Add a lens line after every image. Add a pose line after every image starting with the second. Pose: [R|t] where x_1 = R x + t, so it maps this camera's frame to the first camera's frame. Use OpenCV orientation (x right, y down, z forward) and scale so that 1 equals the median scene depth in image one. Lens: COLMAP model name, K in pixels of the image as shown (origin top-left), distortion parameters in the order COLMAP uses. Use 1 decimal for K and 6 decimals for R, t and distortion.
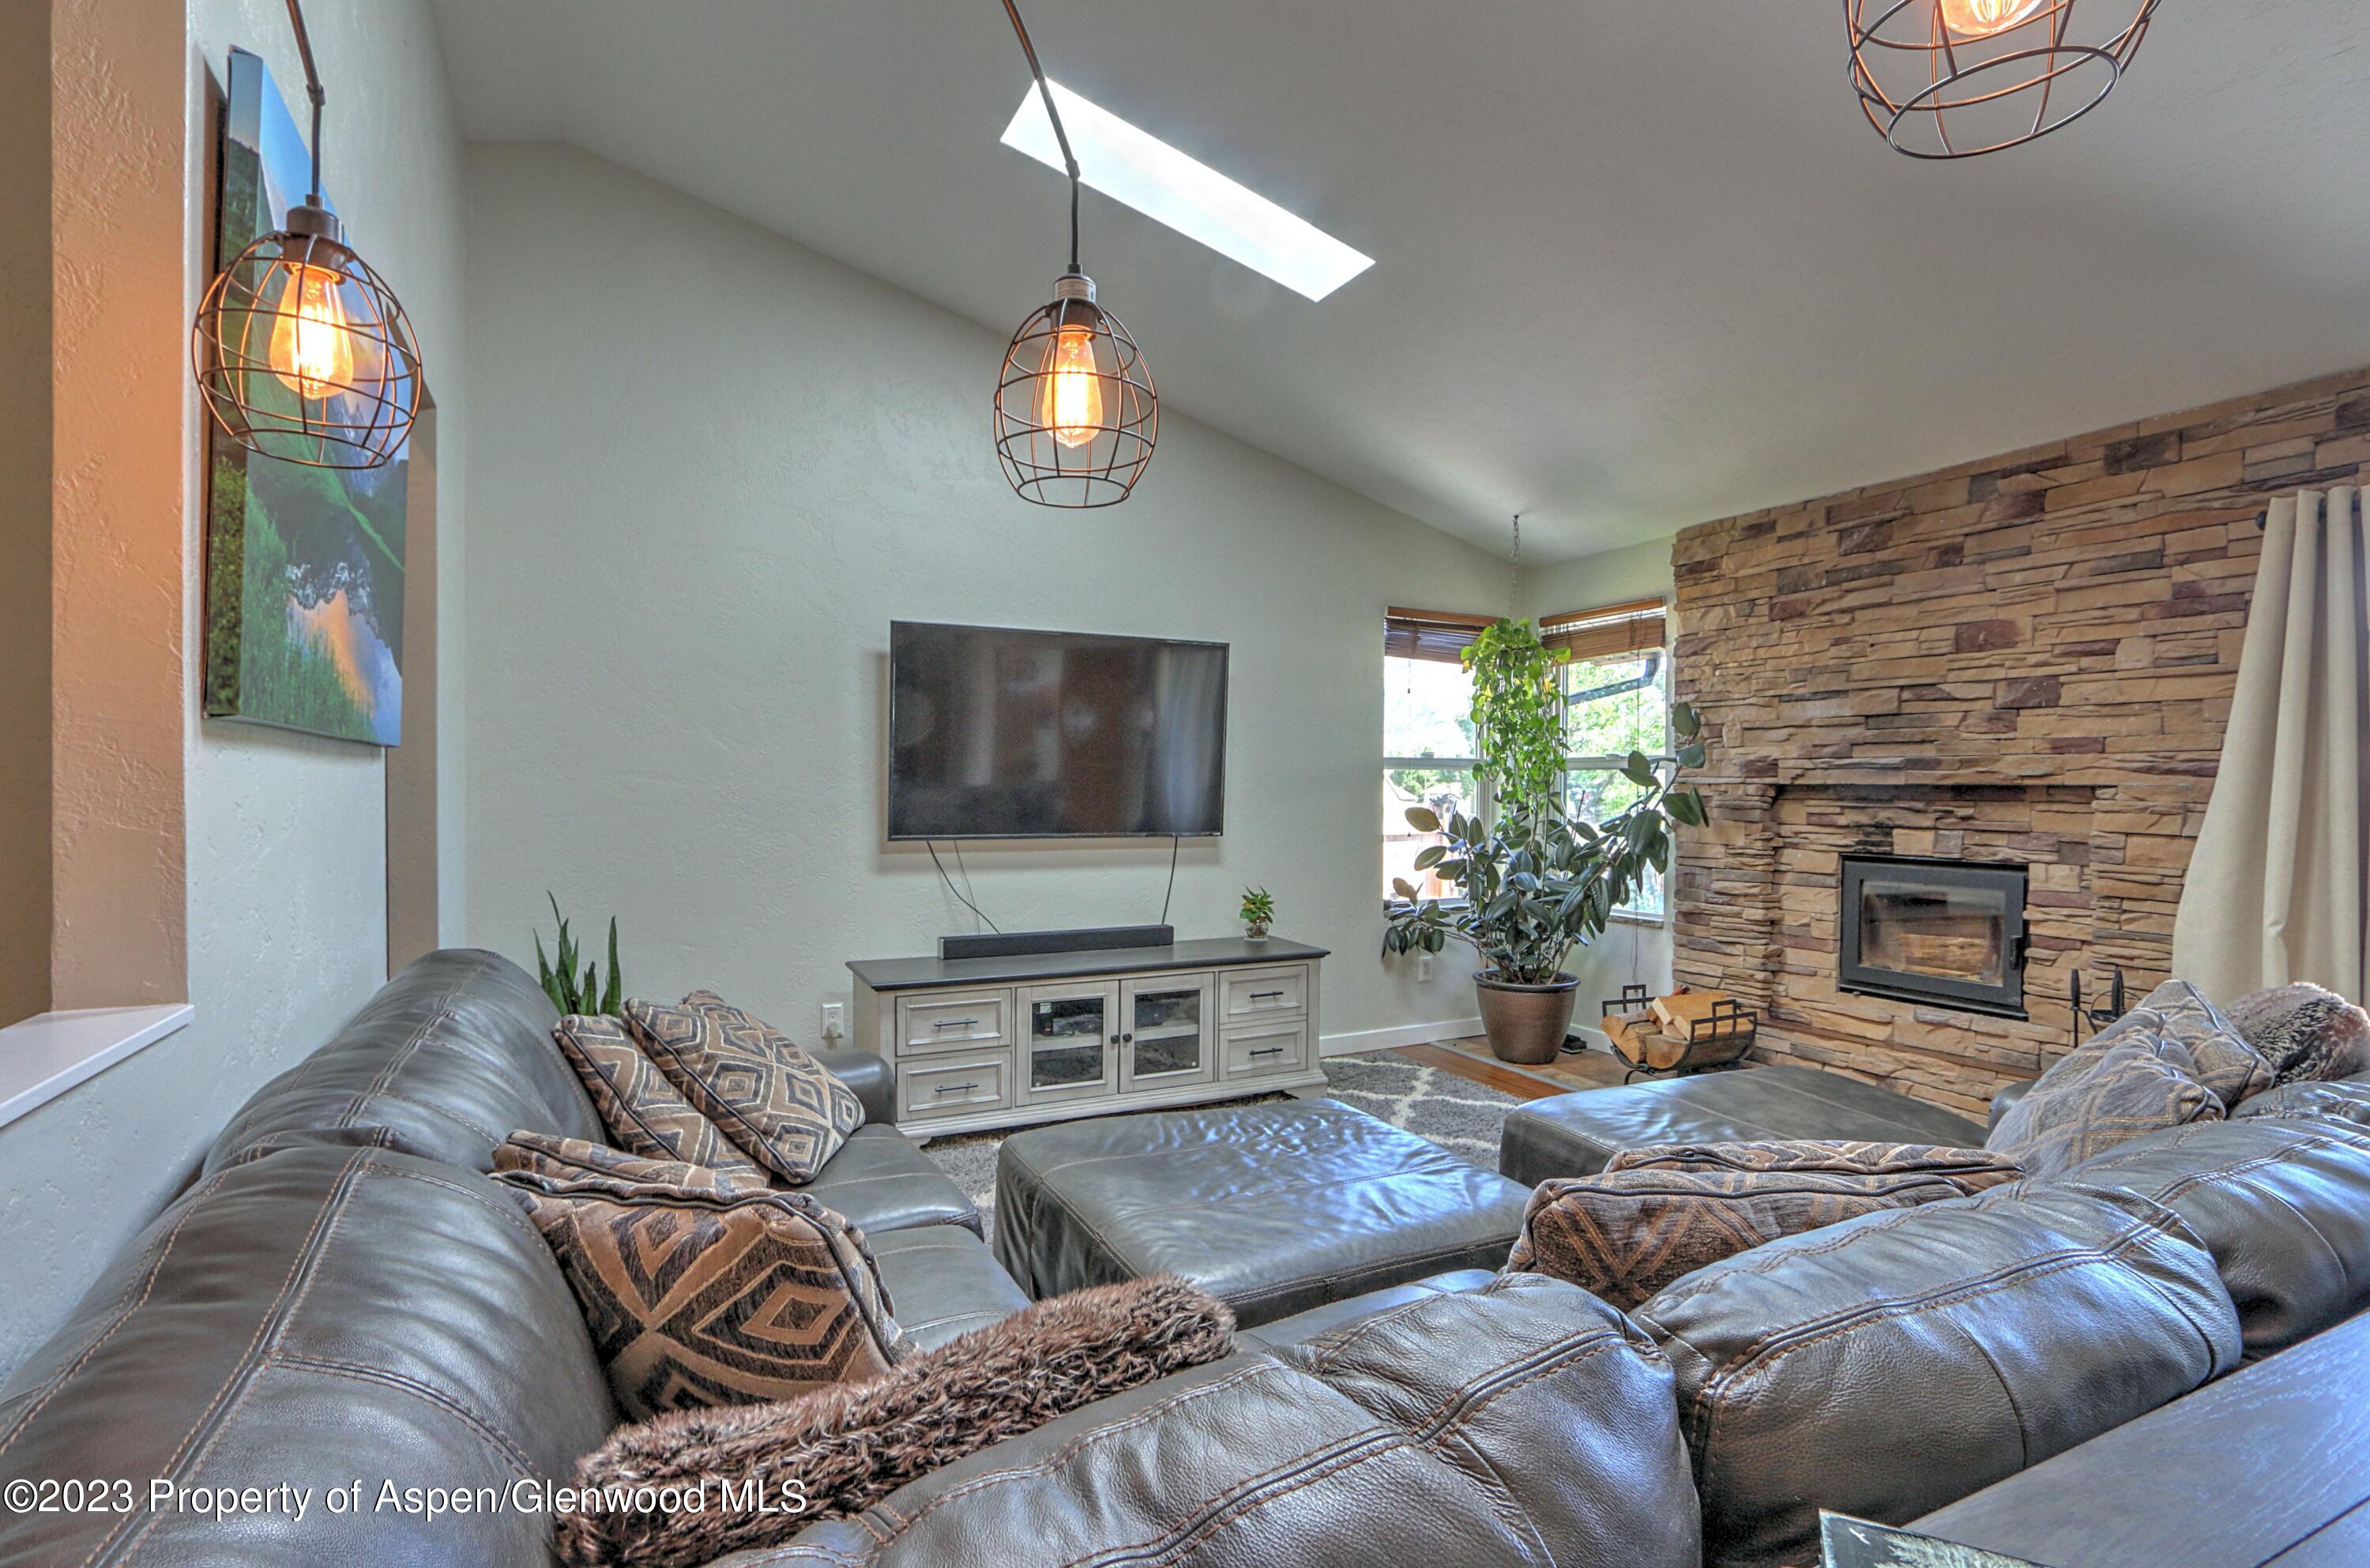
lens RADIAL K [[1100.2, 0, 1167.3], [0, 1100.2, 801.3], [0, 0, 1]] dist [-0.022494, 0.002301]
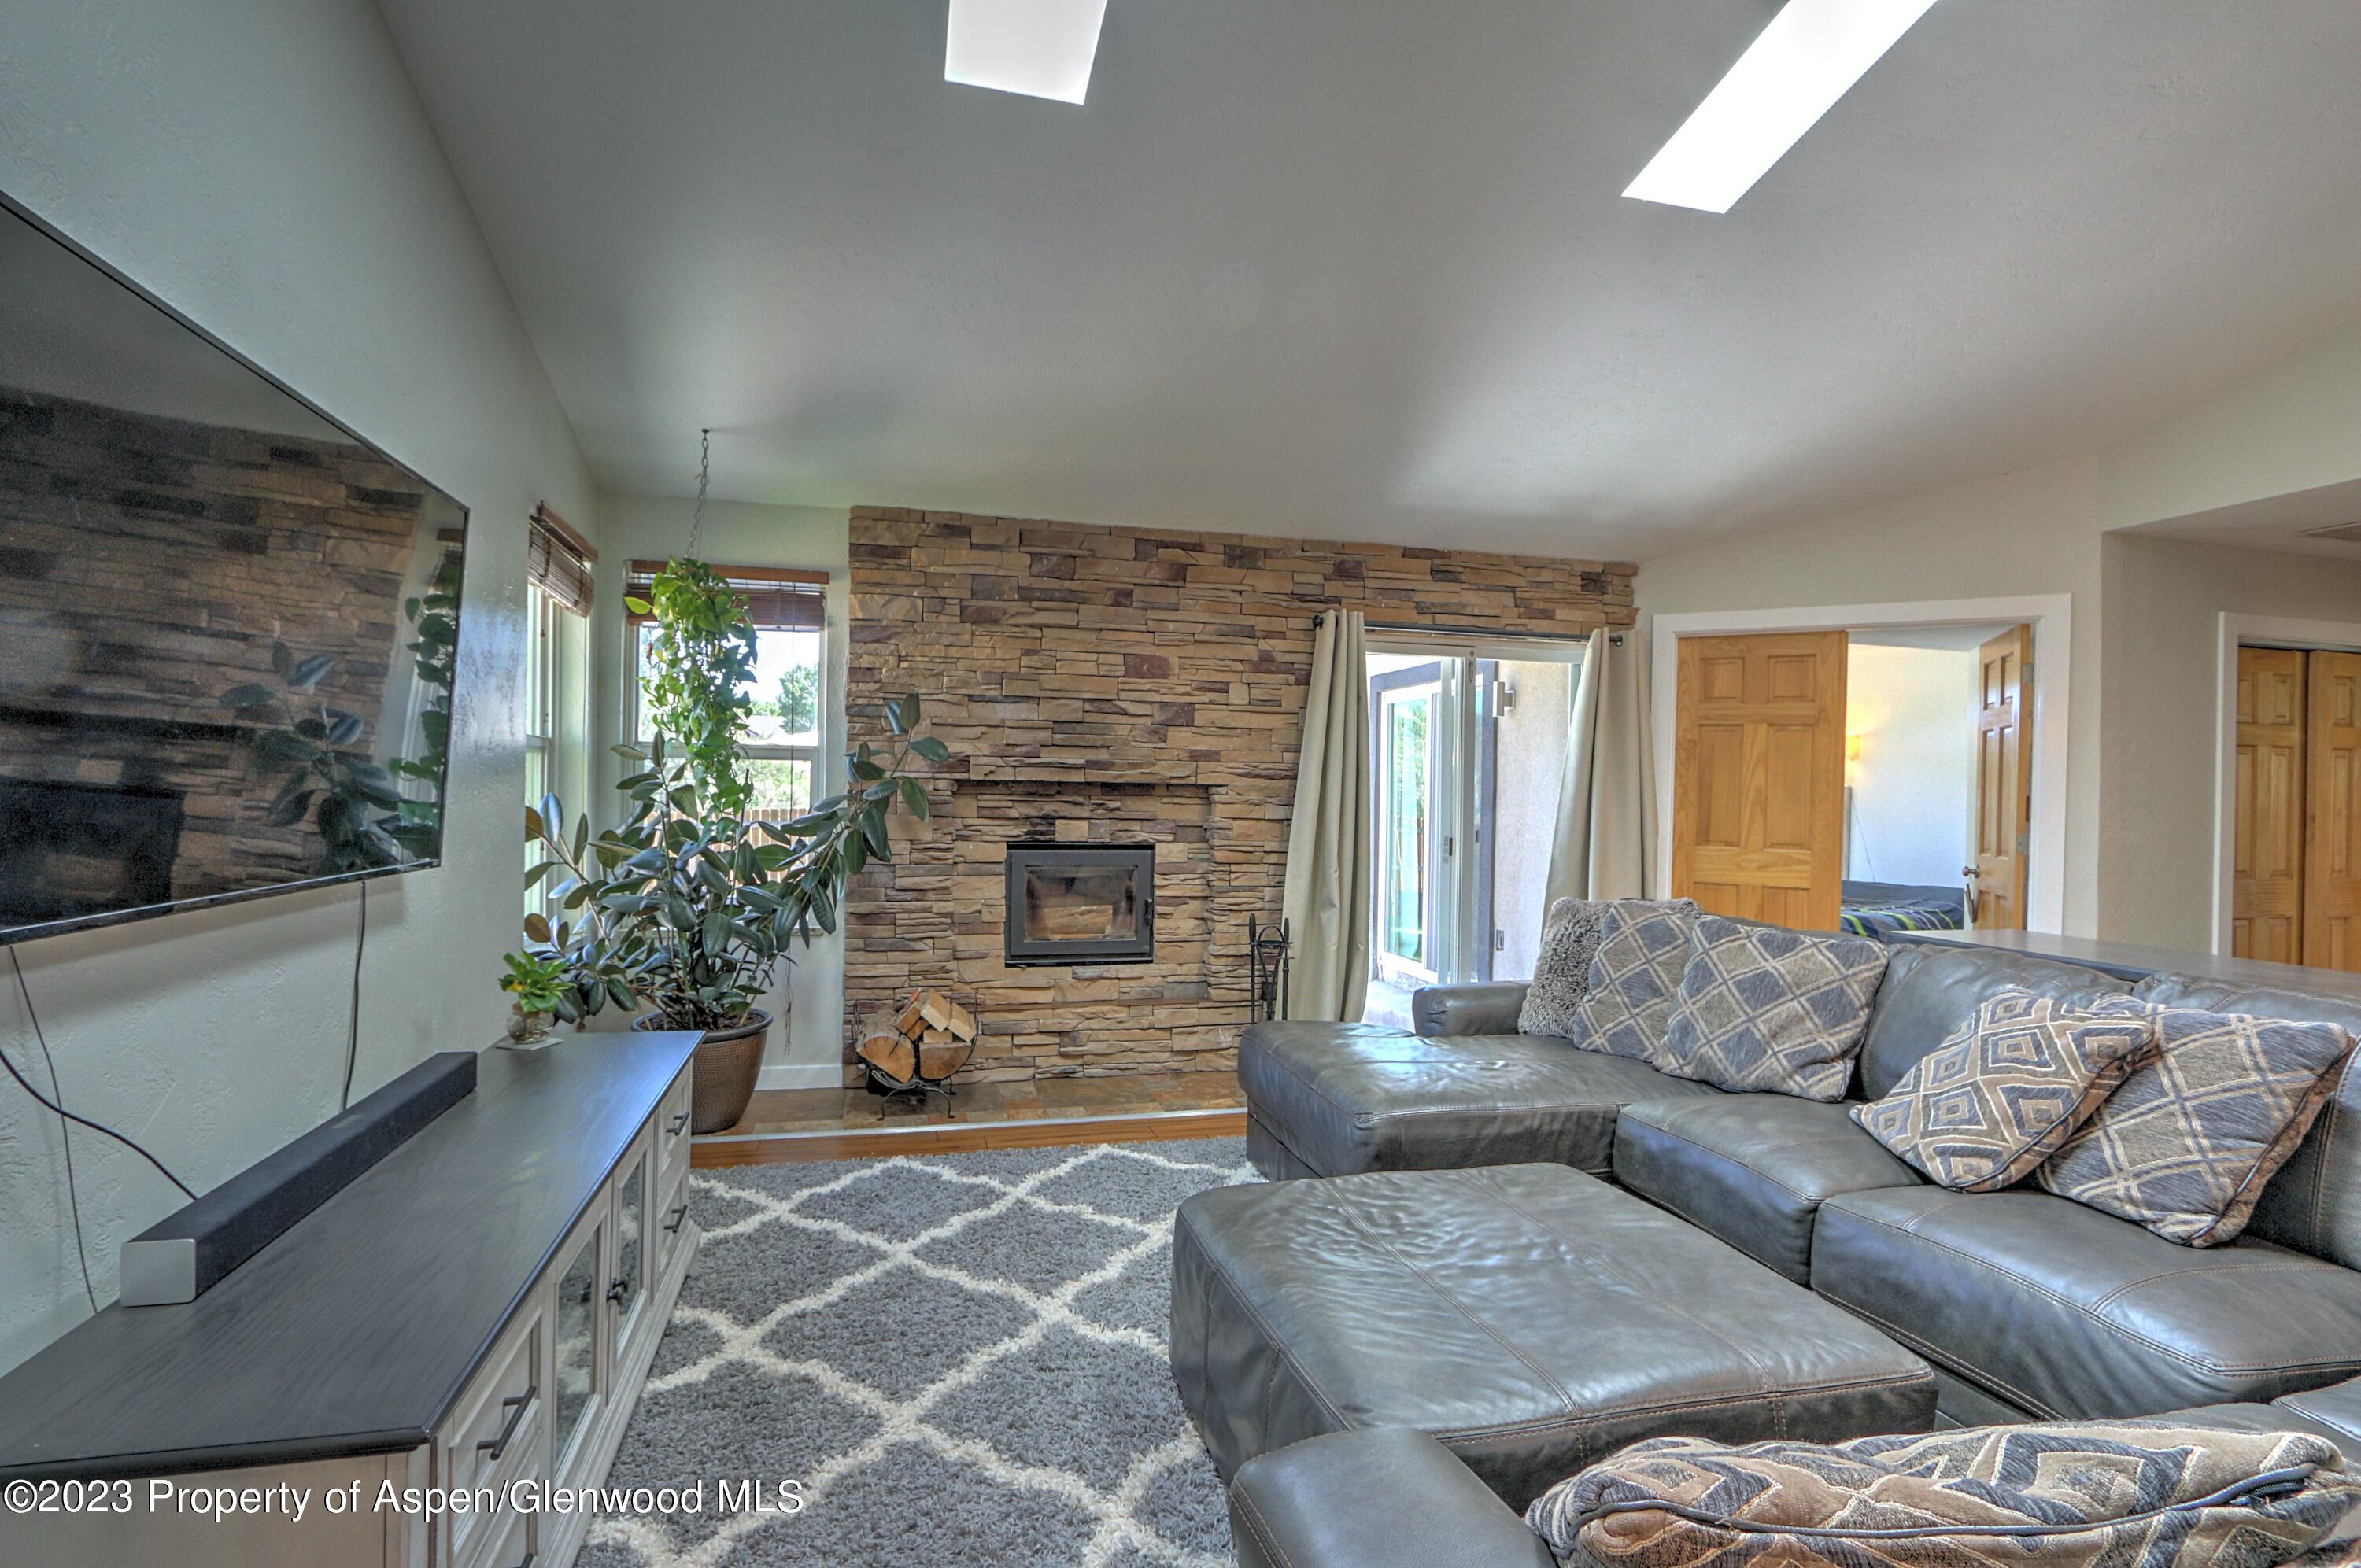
lens RADIAL K [[1095.9, 0, 1166.2], [0, 1095.9, 789.1], [0, 0, 1]] dist [-0.022494, 0.002301]
pose [[0.209523, -0.003754, 0.977797, -0.471646], [-0.002169, 0.999988, 0.004305, -0.012910], [-0.977801, -0.003023, 0.209512, 0.661442]]
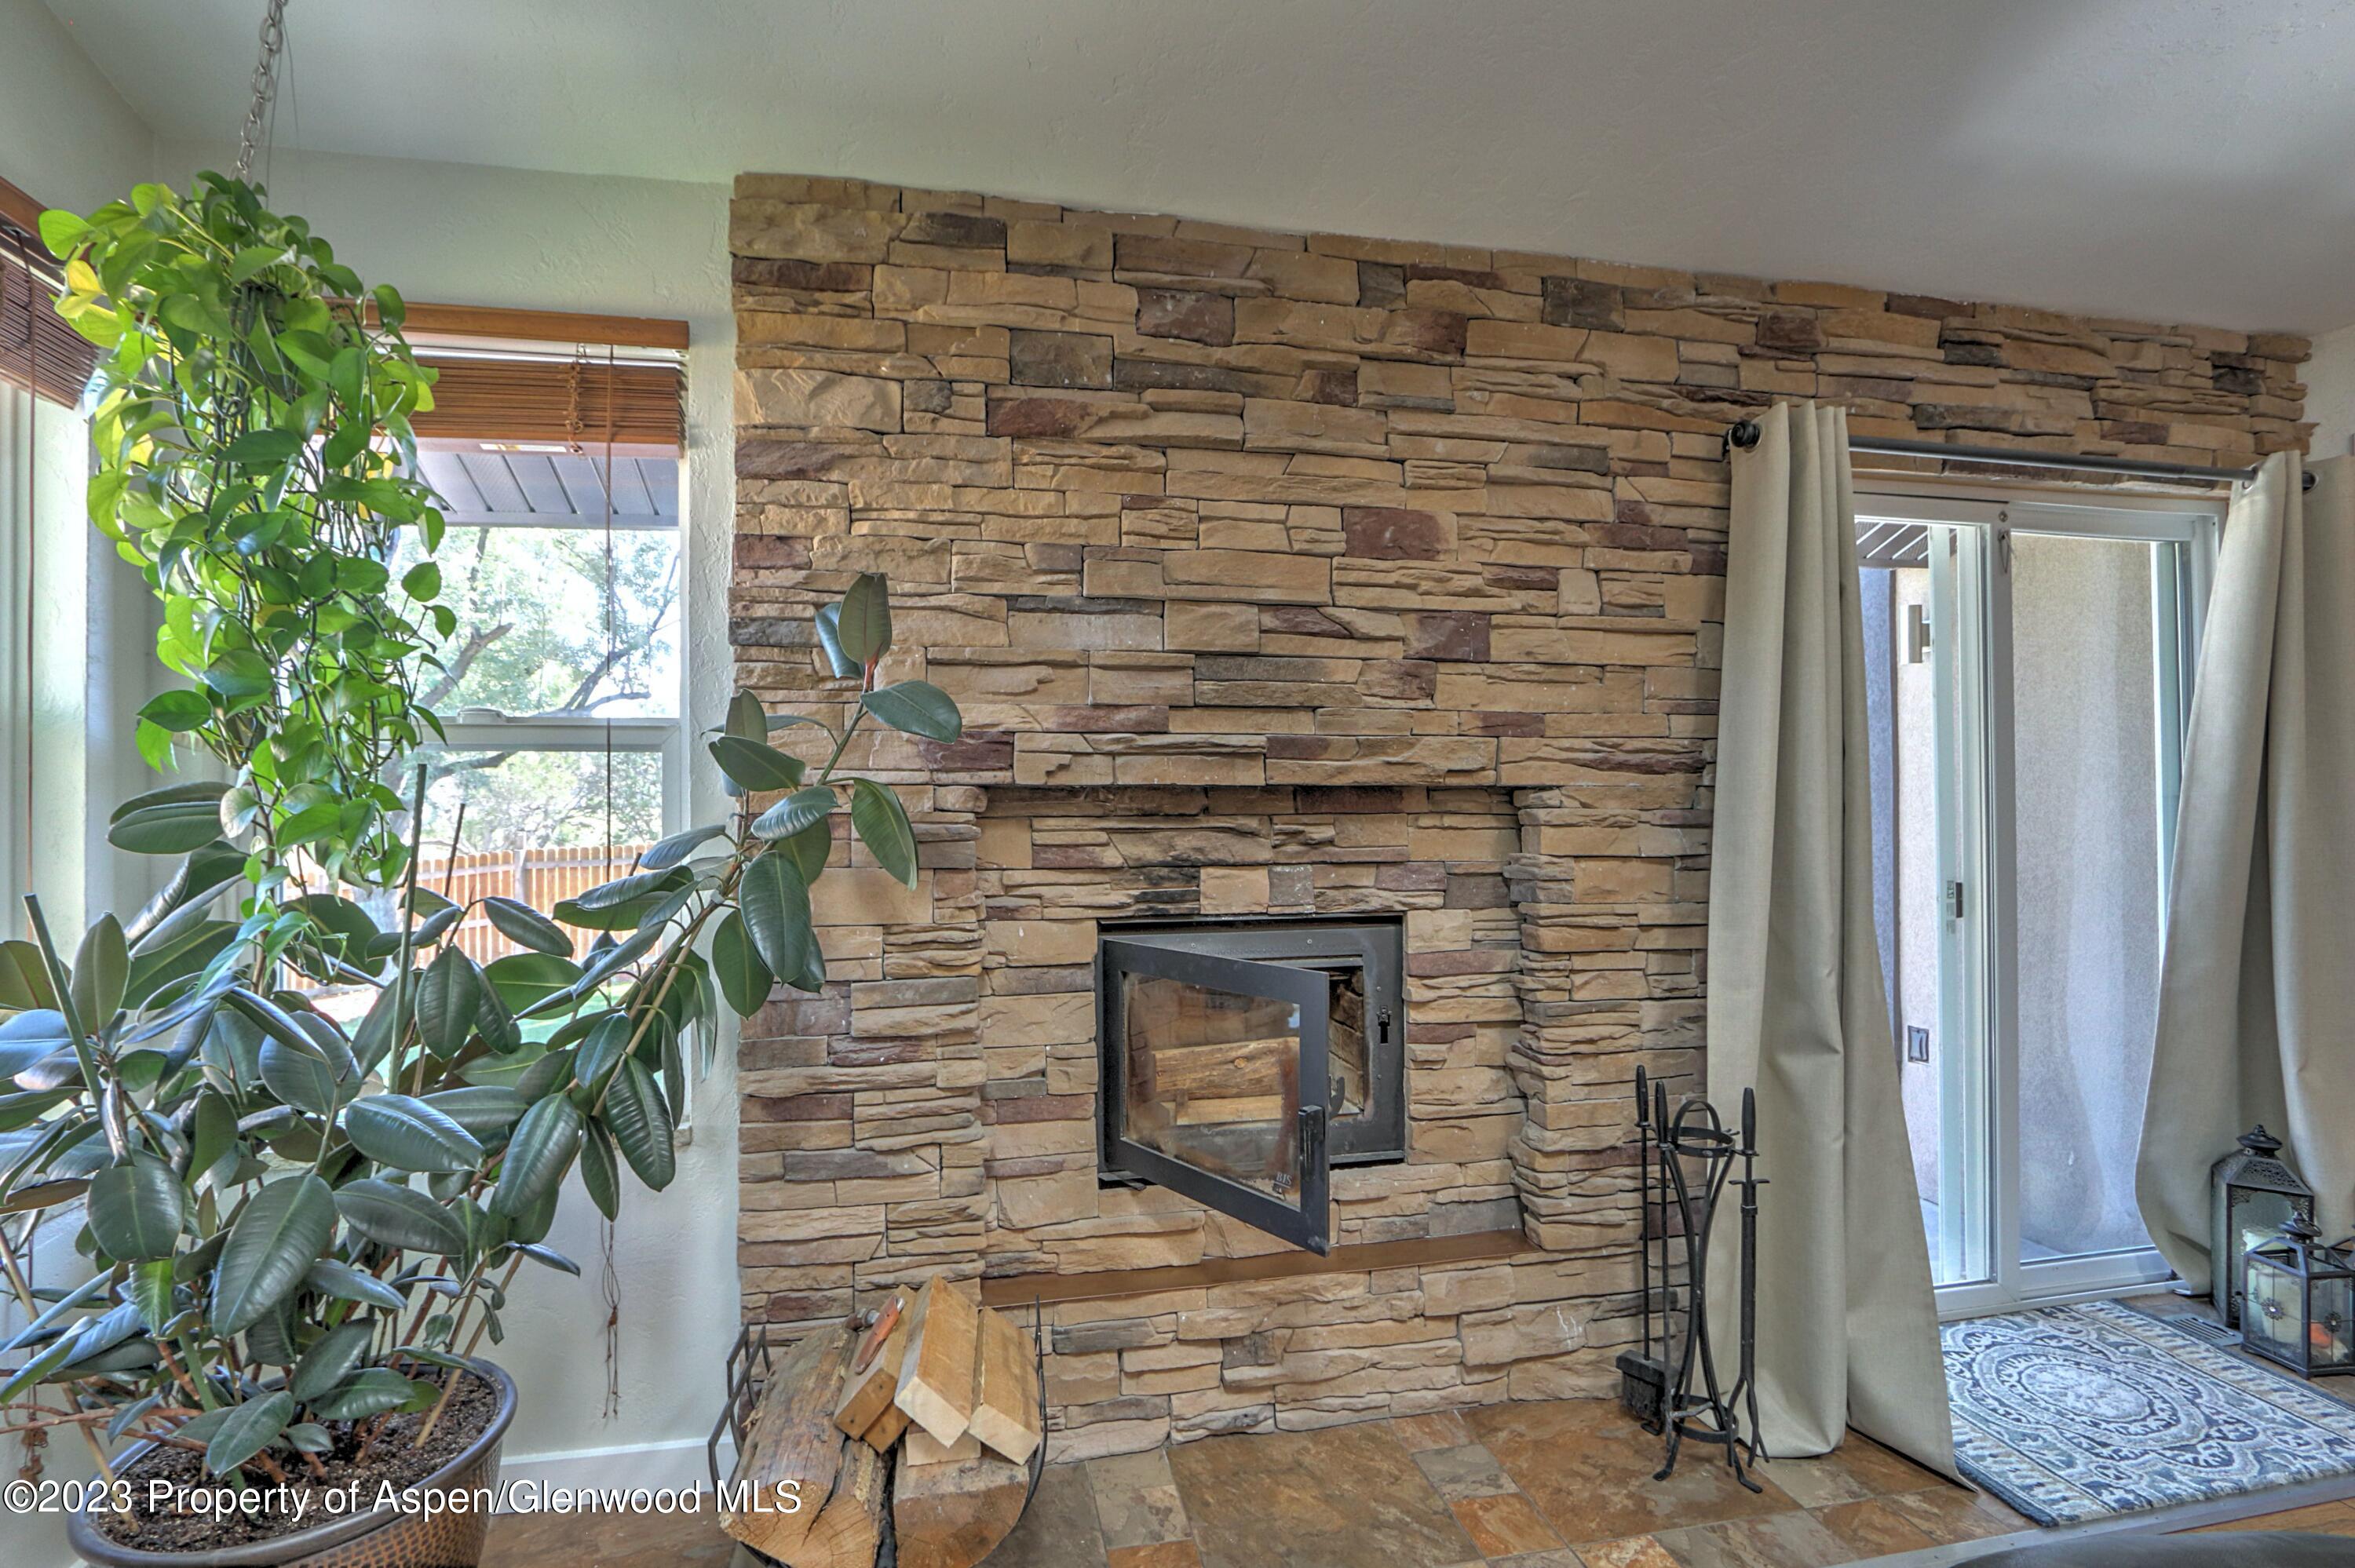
lens RADIAL K [[1093.1, 0, 1169.9], [0, 1093.1, 791.0], [0, 0, 1]] dist [-0.022494, 0.002301]
pose [[0.255531, 0.004940, 0.966788, 0.138658], [0.019826, 0.999750, -0.010349, -0.008016], [-0.966598, 0.021812, 0.255369, 0.905015]]
